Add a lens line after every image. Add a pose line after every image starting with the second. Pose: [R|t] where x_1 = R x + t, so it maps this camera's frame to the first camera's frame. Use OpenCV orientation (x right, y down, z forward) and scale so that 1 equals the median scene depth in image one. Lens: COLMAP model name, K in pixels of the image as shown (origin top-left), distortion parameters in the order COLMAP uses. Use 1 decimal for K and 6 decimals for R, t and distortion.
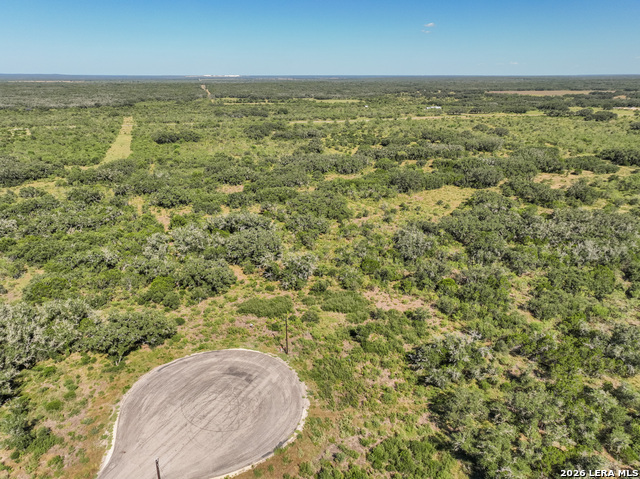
lens RADIAL K [[449.1, 0, 320.5], [0, 449.1, 238.3], [0, 0, 1]] dist [-0.006273, 0.024319]
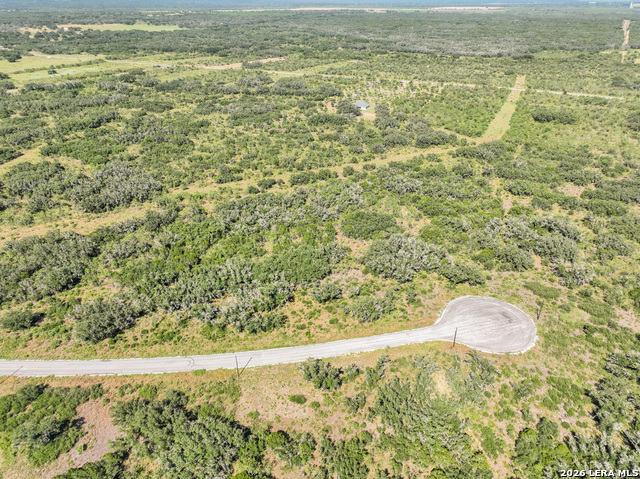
lens RADIAL K [[449.1, 0, 320.2], [0, 449.1, 241.2], [0, 0, 1]] dist [-0.006273, 0.024319]
pose [[0.697927, 0.344792, -0.627707, 0.208886], [-0.244907, 0.938542, 0.243226, -0.160171], [0.672992, -0.016024, 0.739476, -0.558383]]
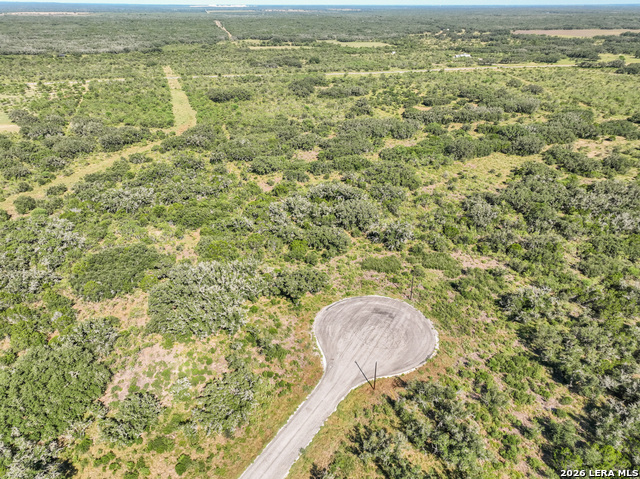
lens RADIAL K [[449.1, 0, 320.4], [0, 449.1, 238.5], [0, 0, 1]] dist [-0.006273, 0.024319]
pose [[0.999805, 0.010637, -0.016609, -0.212268], [-0.008355, 0.991230, 0.131882, -0.075538], [0.017866, -0.131718, 0.991126, -0.246446]]
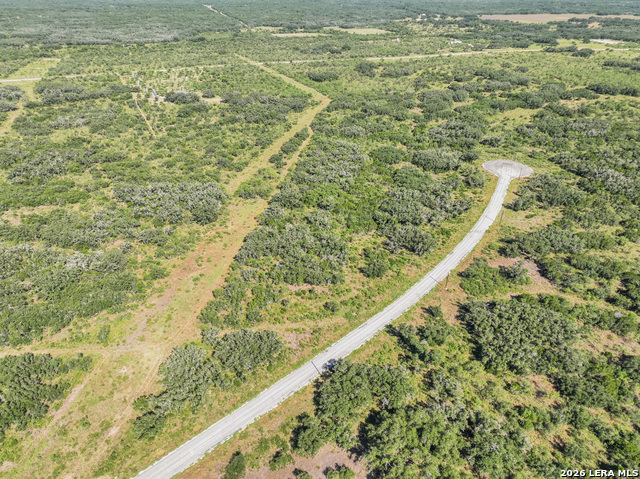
lens RADIAL K [[449.1, 0, 318.1], [0, 449.1, 240.0], [0, 0, 1]] dist [-0.006273, 0.024319]
pose [[0.996907, -0.035394, 0.070163, -1.177686], [0.022455, 0.983904, 0.177284, 0.134056], [-0.075309, -0.175160, 0.981655, -1.534015]]
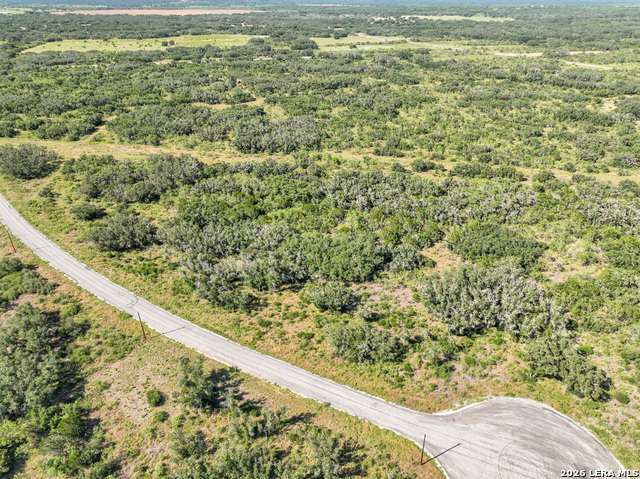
lens RADIAL K [[449.1, 0, 317.8], [0, 449.1, 240.3], [0, 0, 1]] dist [-0.006273, 0.024319]
pose [[0.077861, 0.478546, -0.874603, 0.210452], [-0.339128, 0.837666, 0.428145, -0.193996], [0.937513, 0.263267, 0.227510, 0.075964]]
